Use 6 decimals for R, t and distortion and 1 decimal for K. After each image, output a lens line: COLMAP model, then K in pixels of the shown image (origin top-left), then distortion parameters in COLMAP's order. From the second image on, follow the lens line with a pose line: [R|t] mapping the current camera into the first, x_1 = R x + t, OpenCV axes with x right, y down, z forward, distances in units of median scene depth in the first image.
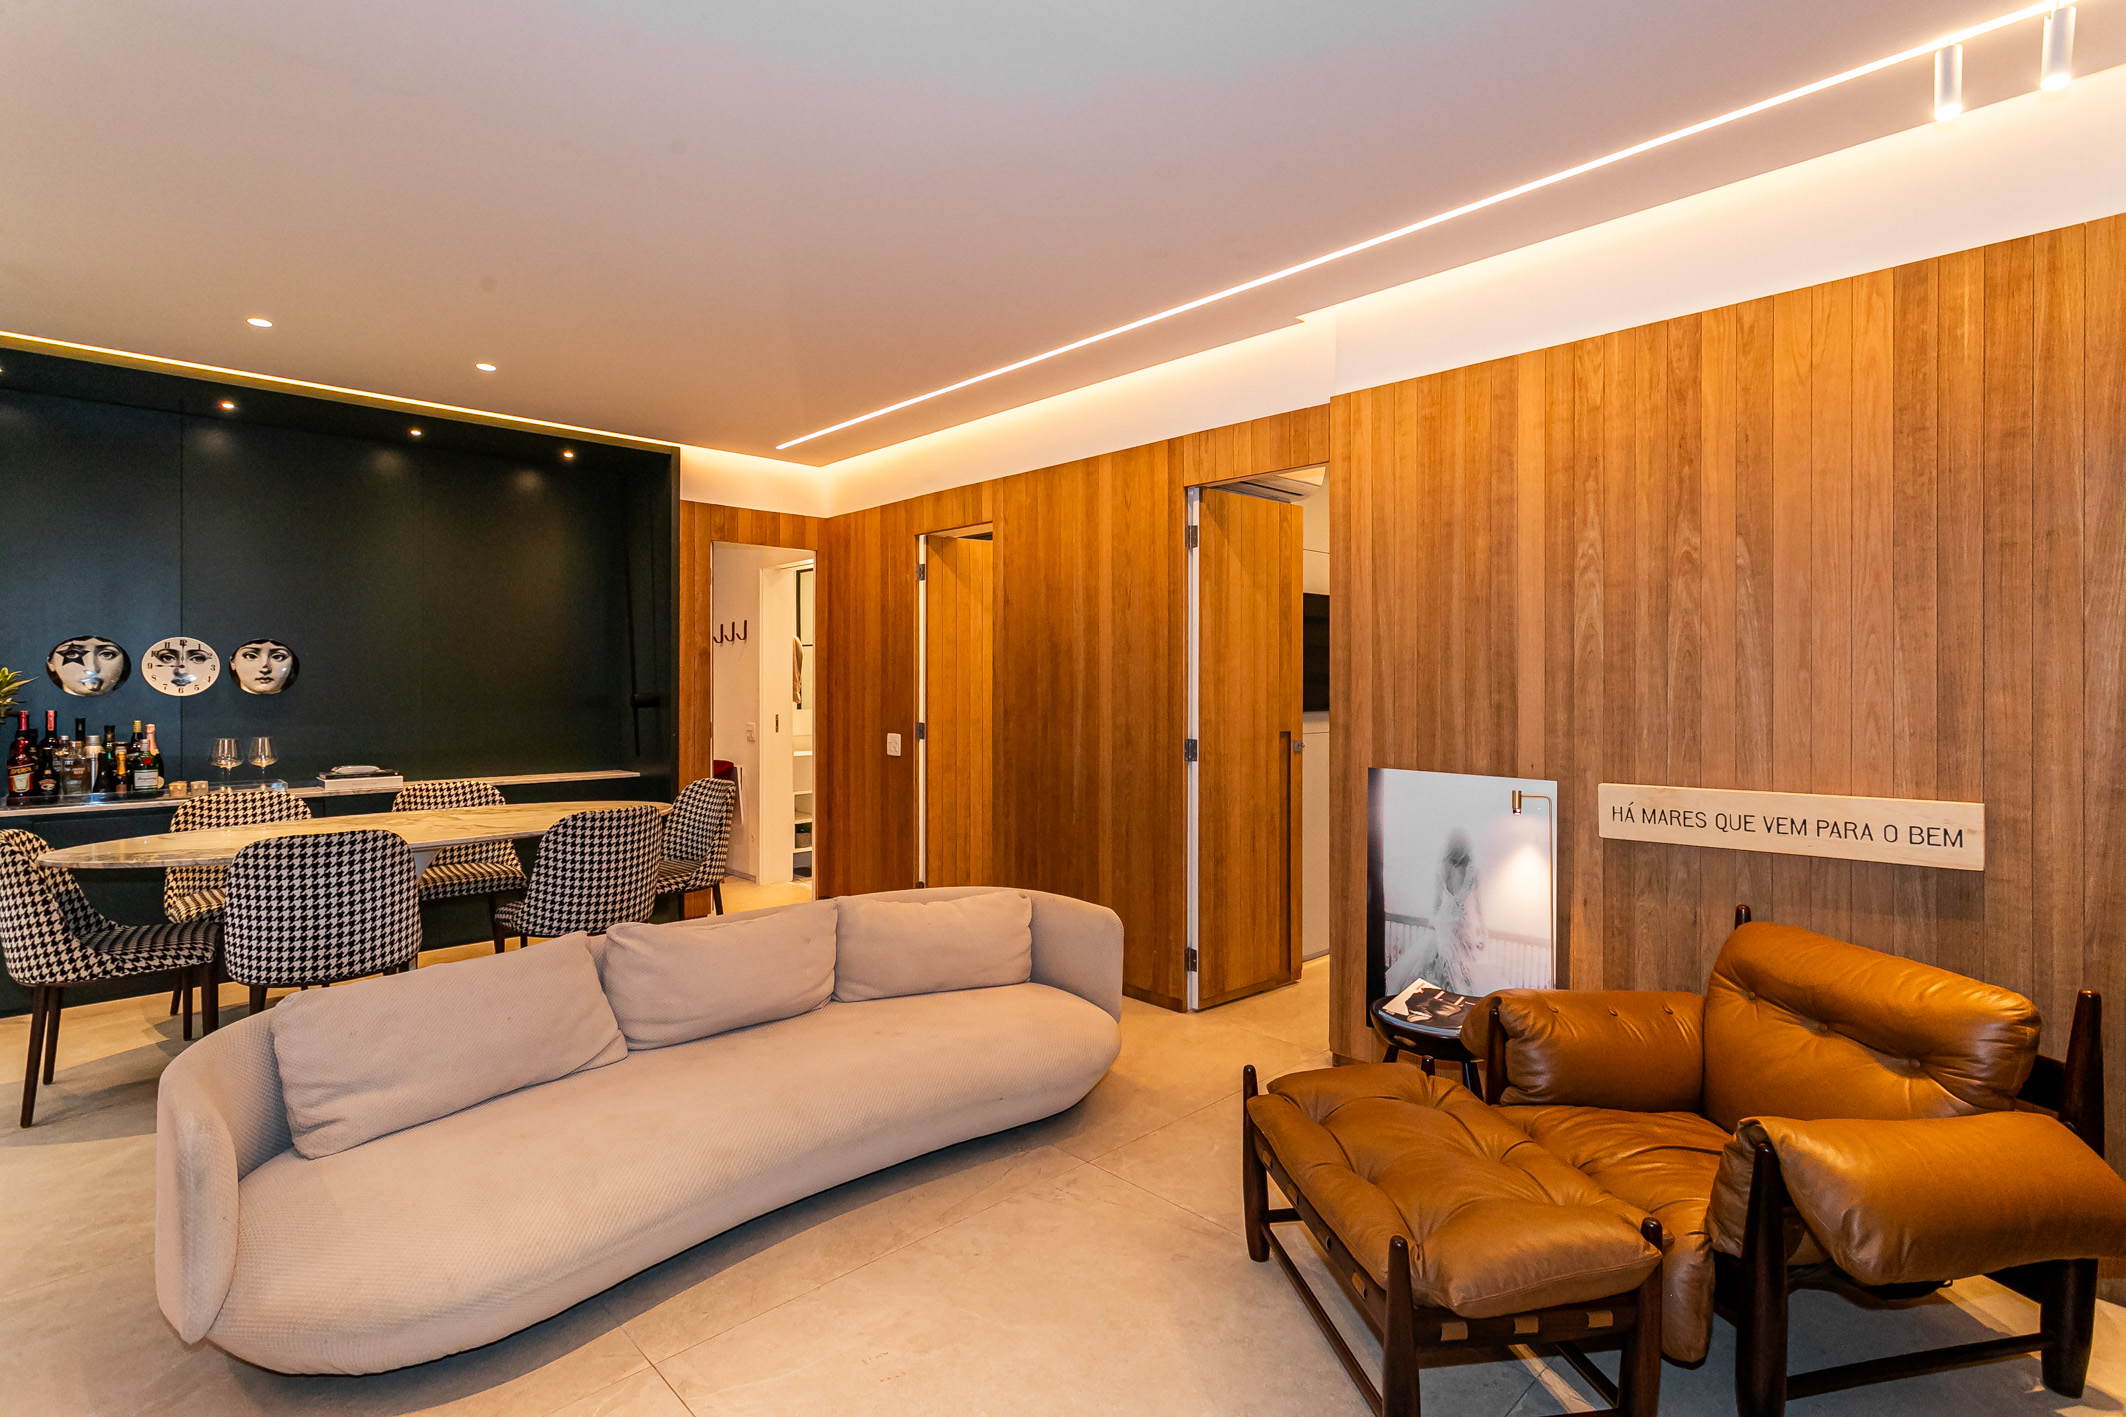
lens RADIAL K [[1016.6, 0, 1057.5], [0, 1016.6, 688.0], [0, 0, 1]] dist [-0.000270, 0.002491]
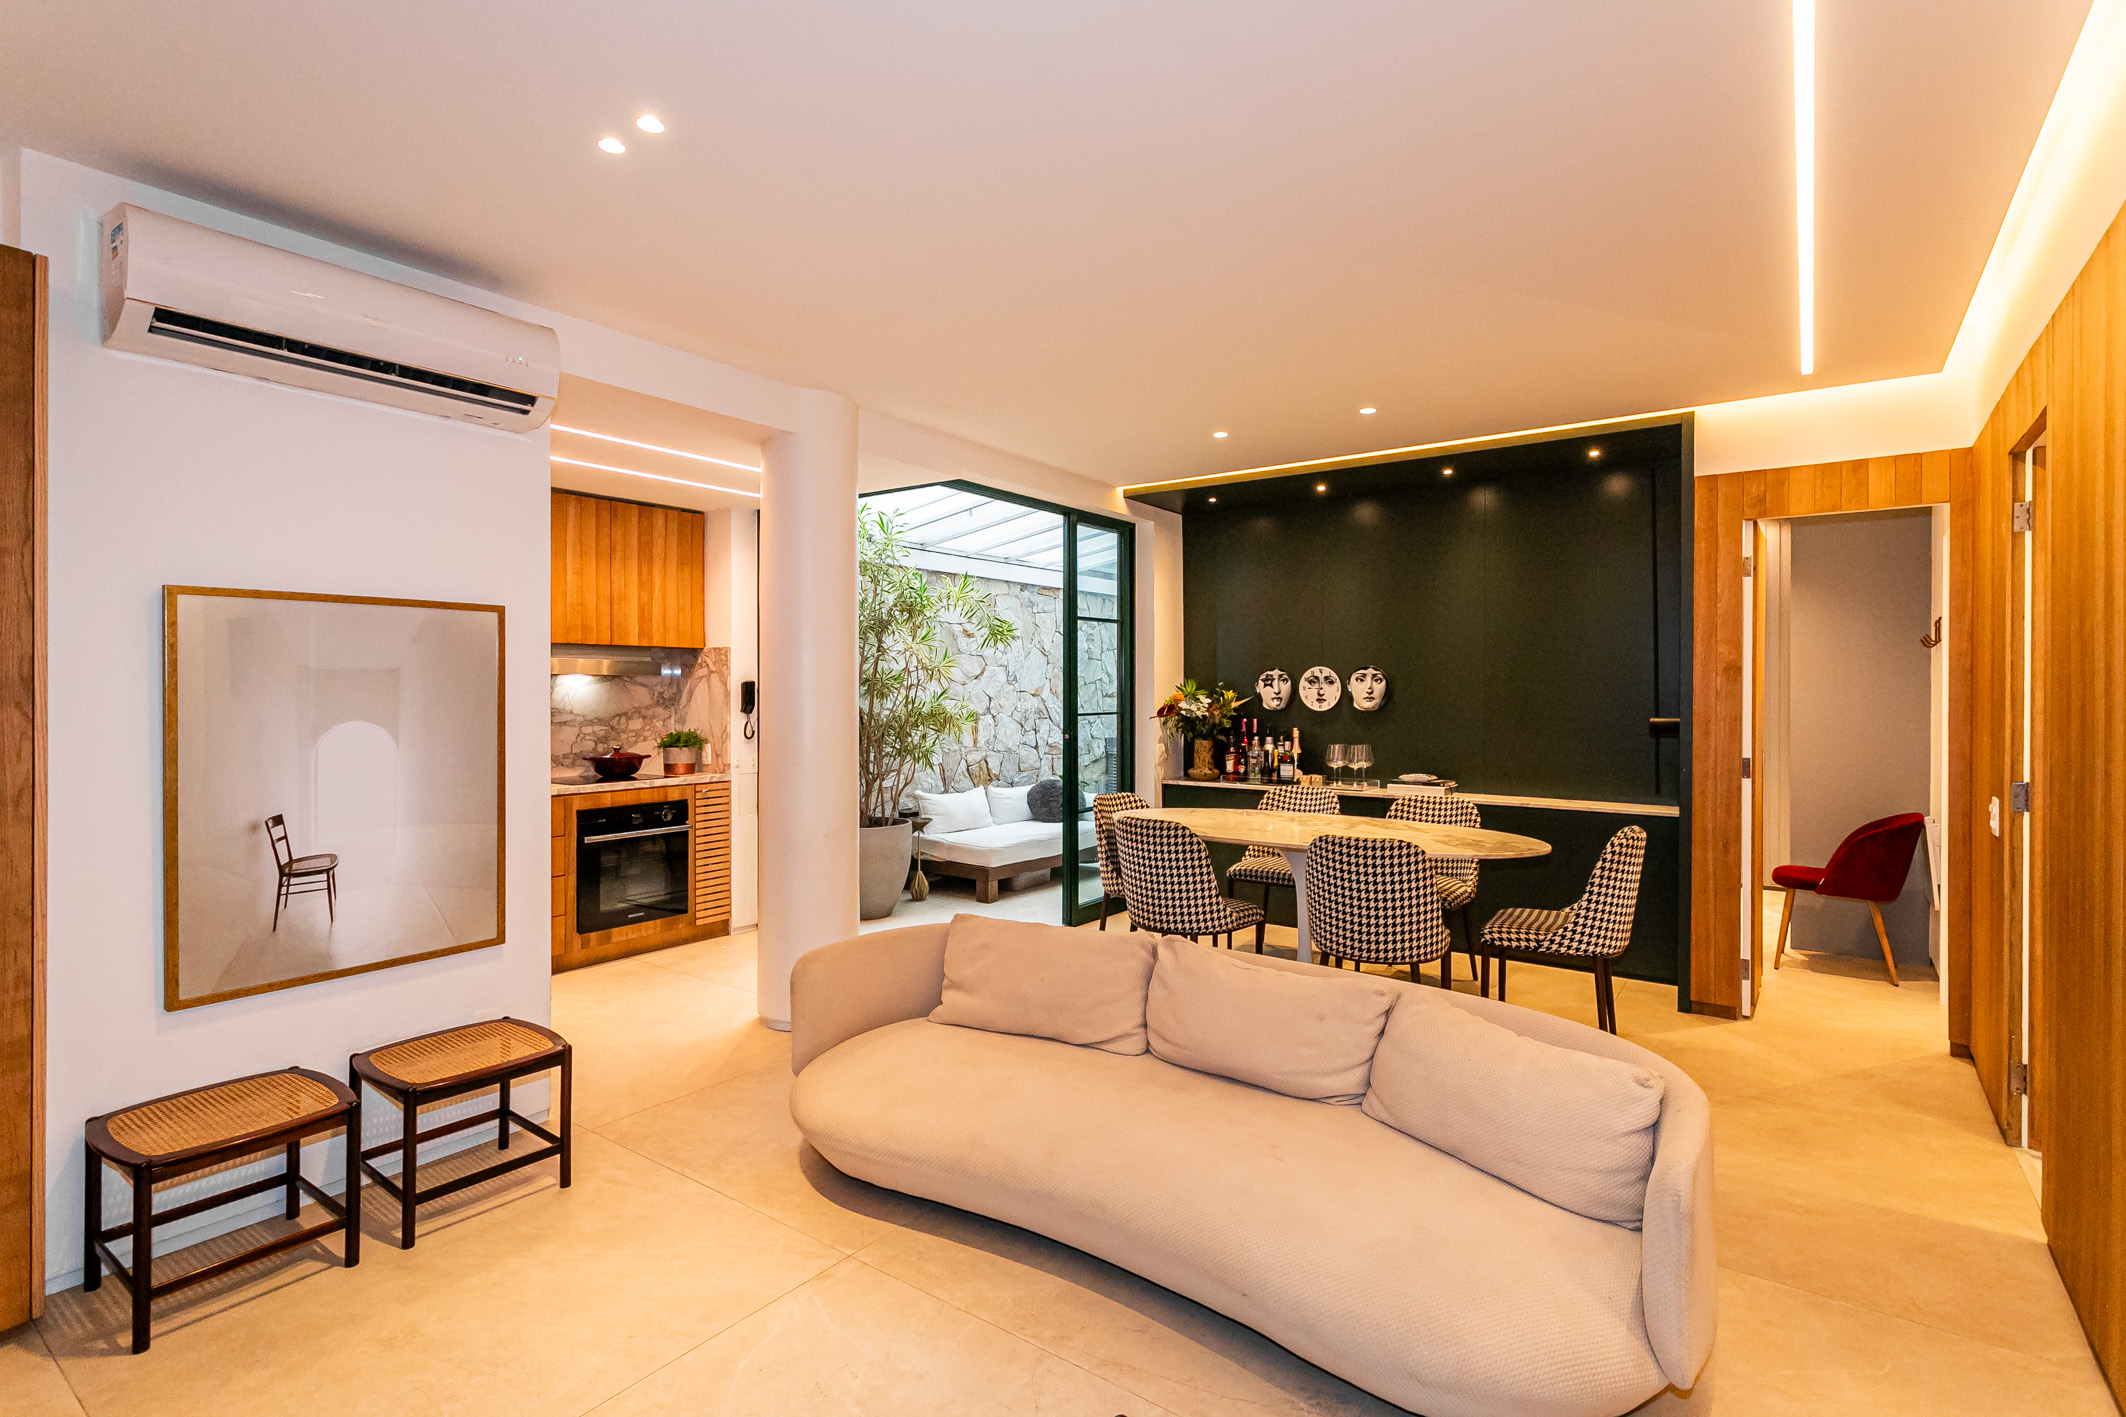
lens RADIAL K [[1016.6, 0, 1098.2], [0, 1016.6, 687.6], [0, 0, 1]] dist [-0.000270, 0.002491]
pose [[0.181123, -0.002788, -0.983457, 0.396514], [-0.004829, 0.999981, -0.003724, -0.016079], [0.983449, 0.005424, 0.181106, 0.471634]]
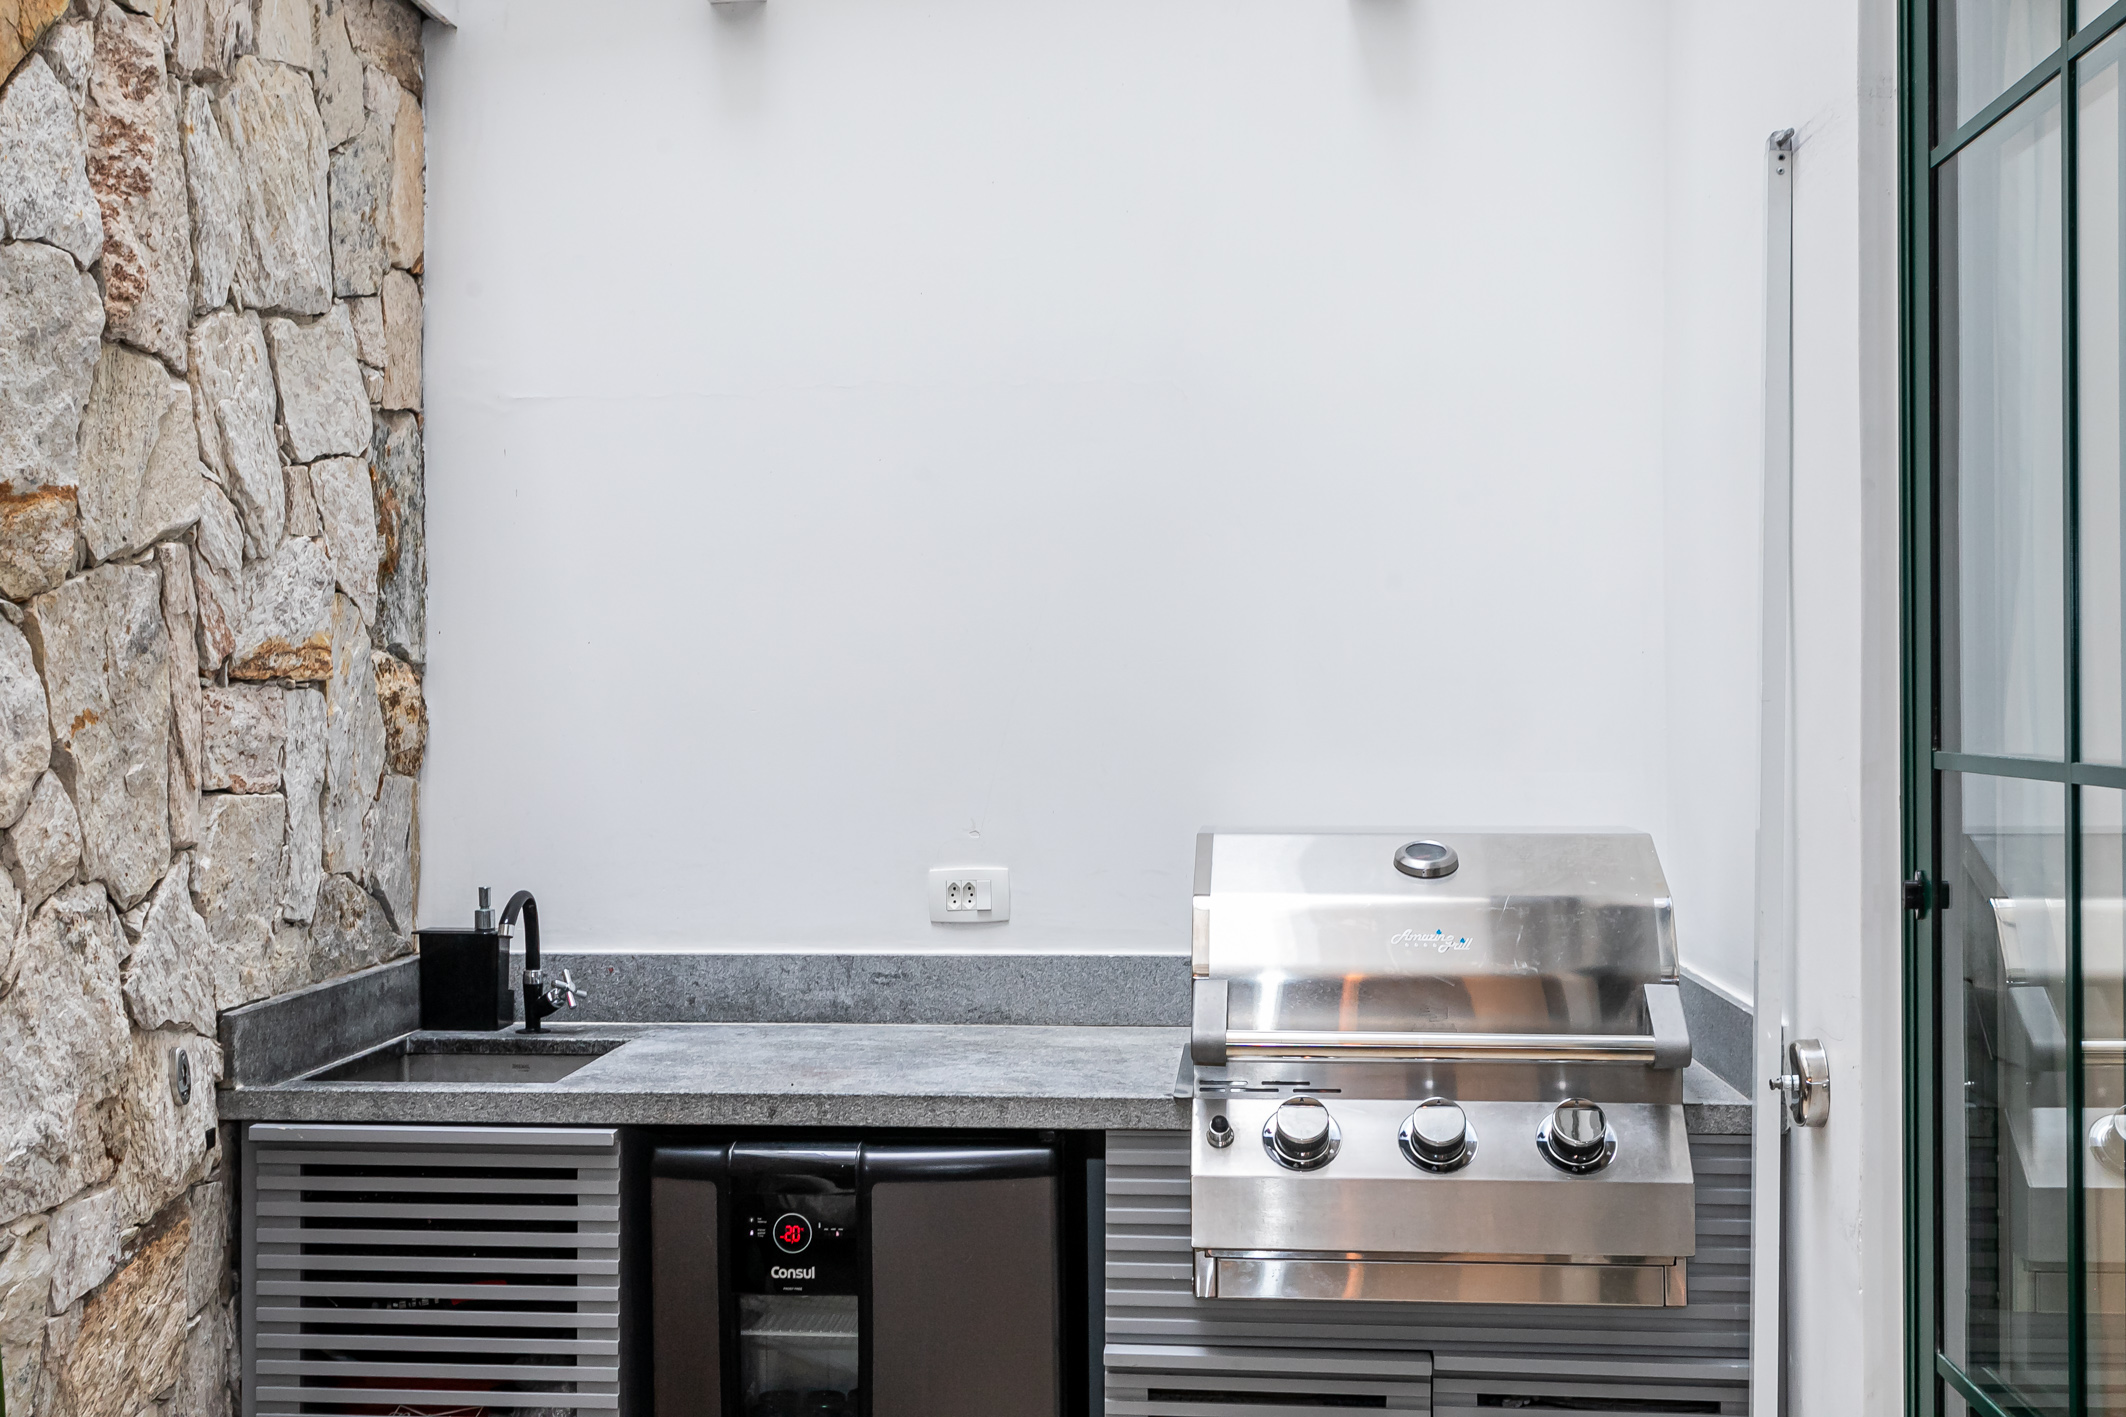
lens RADIAL K [[2369.0, 0, 1062.9], [0, 2369.0, 704.4], [0, 0, 1]] dist [0.026922, 0.000000]
pose [[0.648489, -0.000679, -0.761224, -1.135571], [0.000768, 1.000000, -0.000237, 0.002271], [0.761224, -0.000431, 0.648489, 0.644289]]
